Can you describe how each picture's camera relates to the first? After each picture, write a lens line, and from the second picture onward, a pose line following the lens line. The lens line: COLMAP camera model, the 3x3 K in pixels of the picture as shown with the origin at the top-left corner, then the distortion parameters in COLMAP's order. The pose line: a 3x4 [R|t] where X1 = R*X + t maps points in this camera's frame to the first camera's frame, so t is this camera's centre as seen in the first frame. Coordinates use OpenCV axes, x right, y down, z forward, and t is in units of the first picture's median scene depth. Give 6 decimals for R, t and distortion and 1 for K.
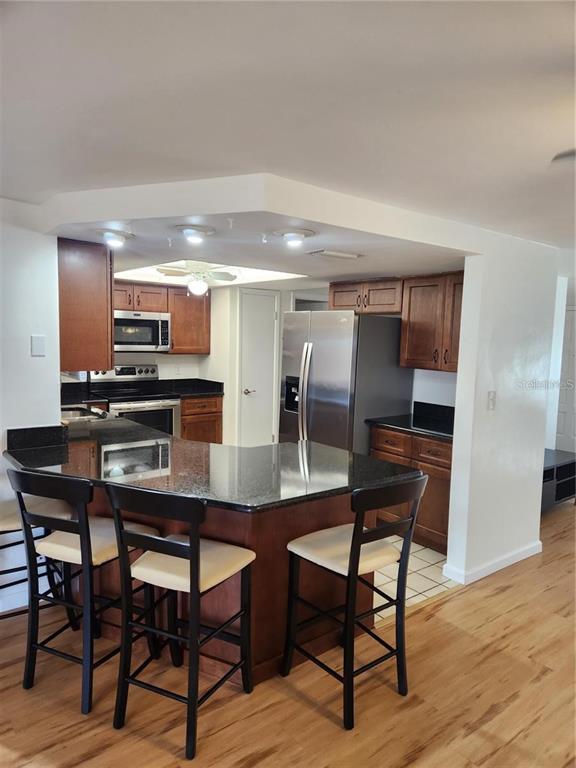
lens RADIAL K [[515.9, 0, 286.9], [0, 515.9, 381.4], [0, 0, 1]] dist [0.000166, -0.000365]
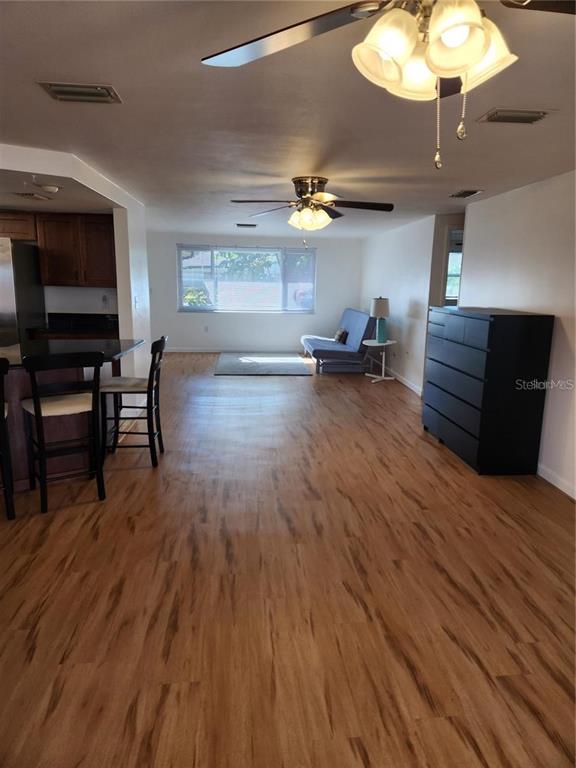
lens RADIAL K [[515.9, 0, 288.1], [0, 515.9, 384.8], [0, 0, 1]] dist [0.000166, -0.000365]
pose [[0.548166, -0.185245, 0.815597, -0.539494], [0.077030, 0.982201, 0.171313, 0.043269], [-0.832814, -0.031082, 0.552679, -0.214847]]
